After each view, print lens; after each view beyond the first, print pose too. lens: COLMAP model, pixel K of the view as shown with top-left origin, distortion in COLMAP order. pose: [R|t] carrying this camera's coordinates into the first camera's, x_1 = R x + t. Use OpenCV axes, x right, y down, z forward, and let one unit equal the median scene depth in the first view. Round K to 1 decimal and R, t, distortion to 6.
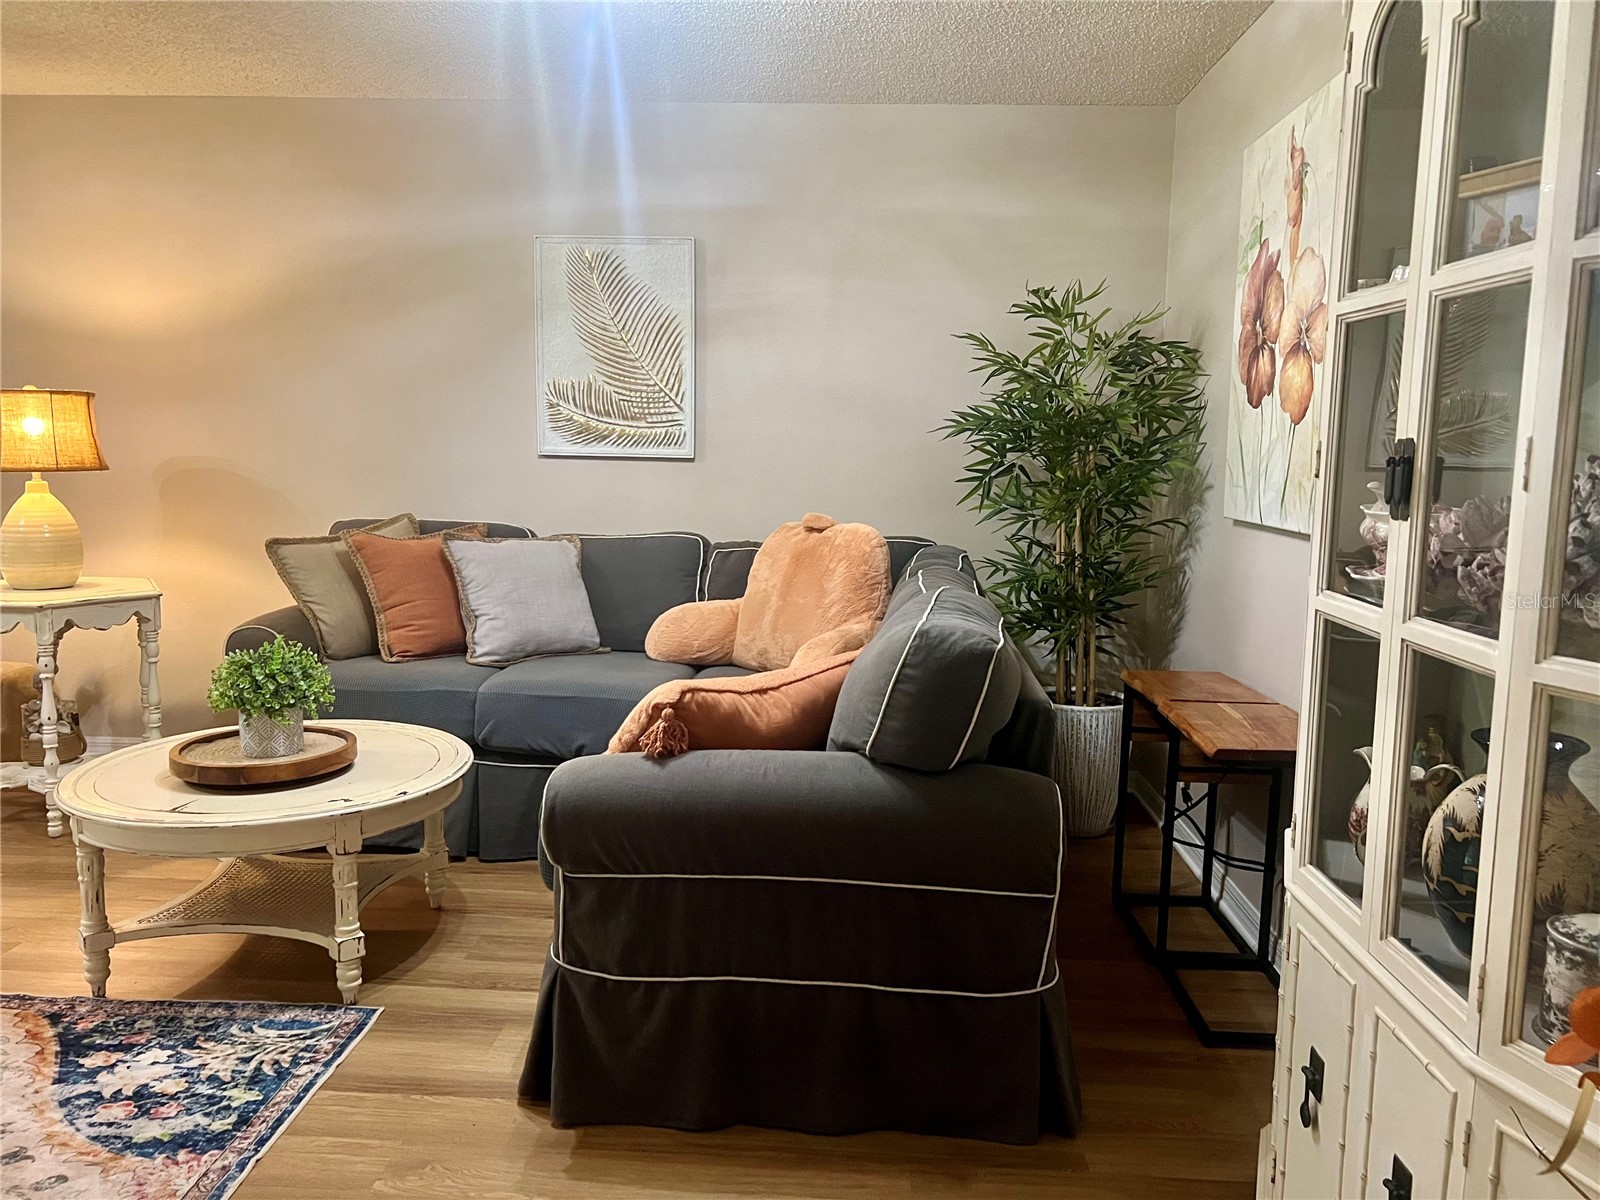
lens RADIAL K [[1216.2, 0, 799.0], [0, 1216.2, 595.5], [0, 0, 1]] dist [0.049179, -0.052396]
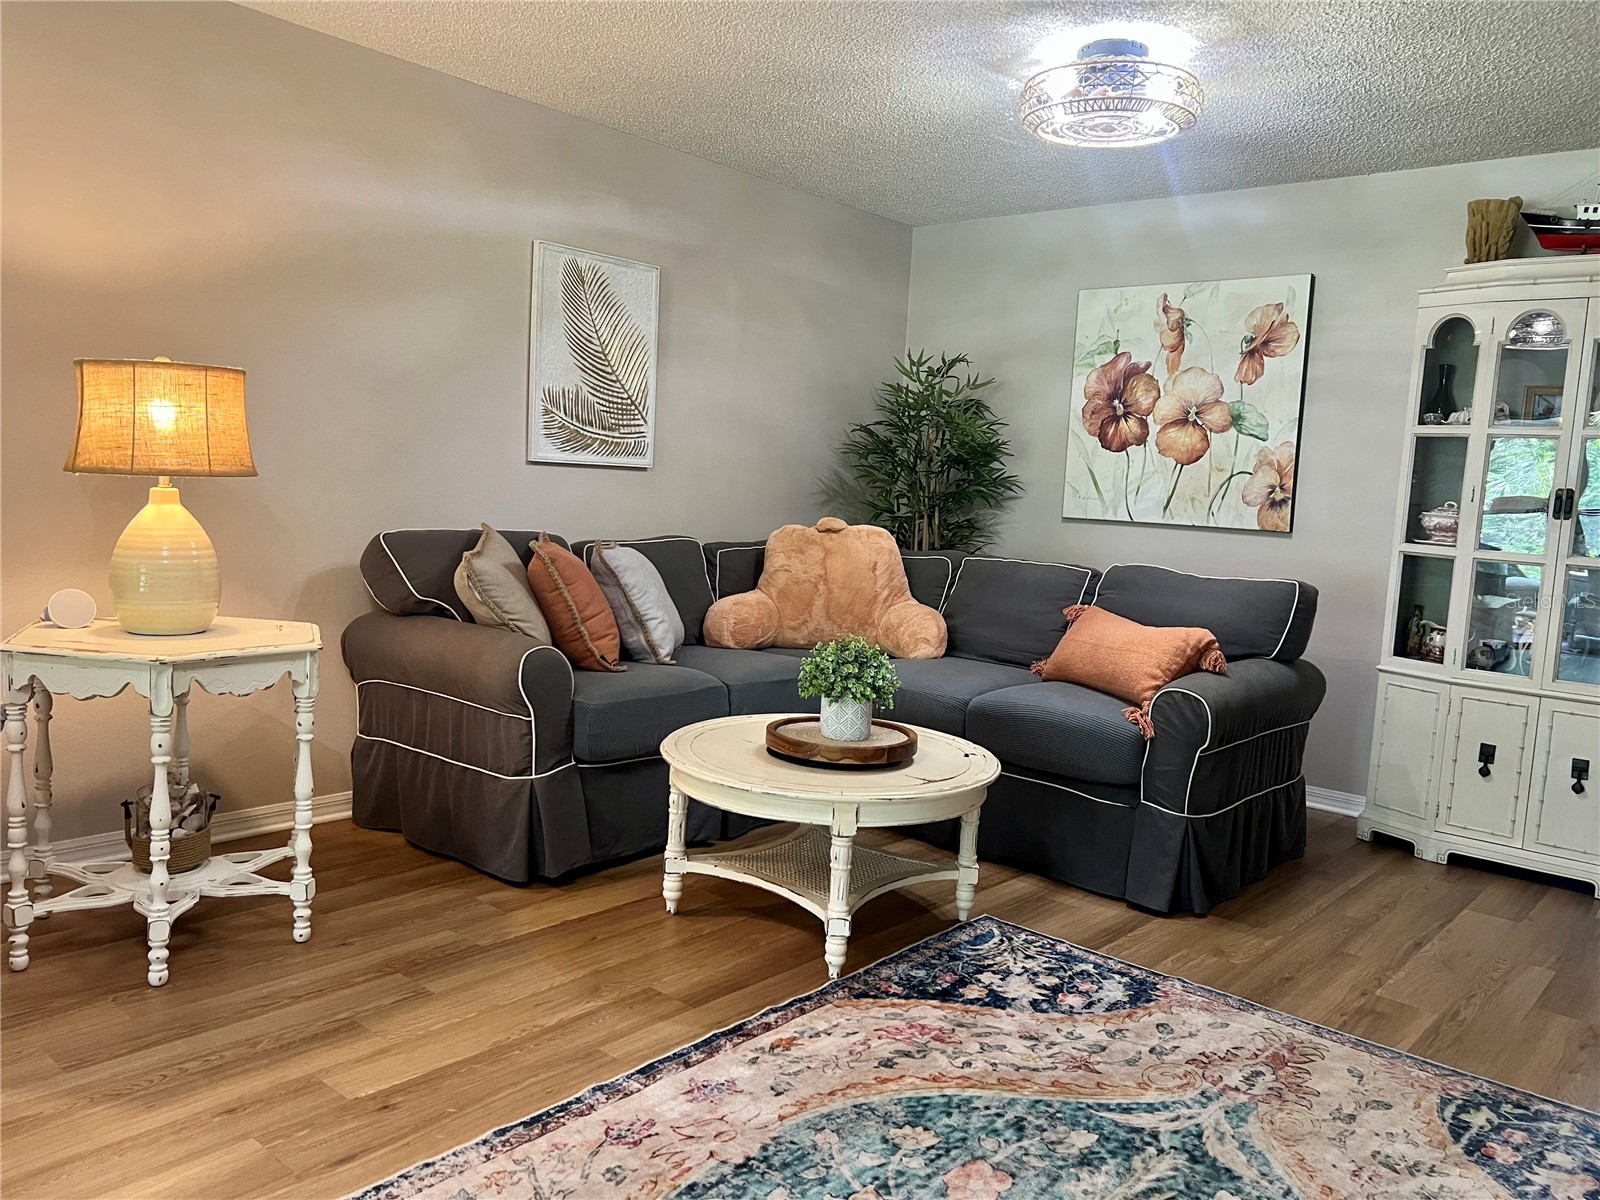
lens RADIAL K [[1216.2, 0, 808.6], [0, 1216.2, 604.0], [0, 0, 1]] dist [0.049179, -0.052396]
pose [[0.613520, -0.069007, 0.786658, -1.235311], [0.058629, 0.997406, 0.041769, -0.040659], [-0.787500, 0.020495, 0.615974, 0.314188]]
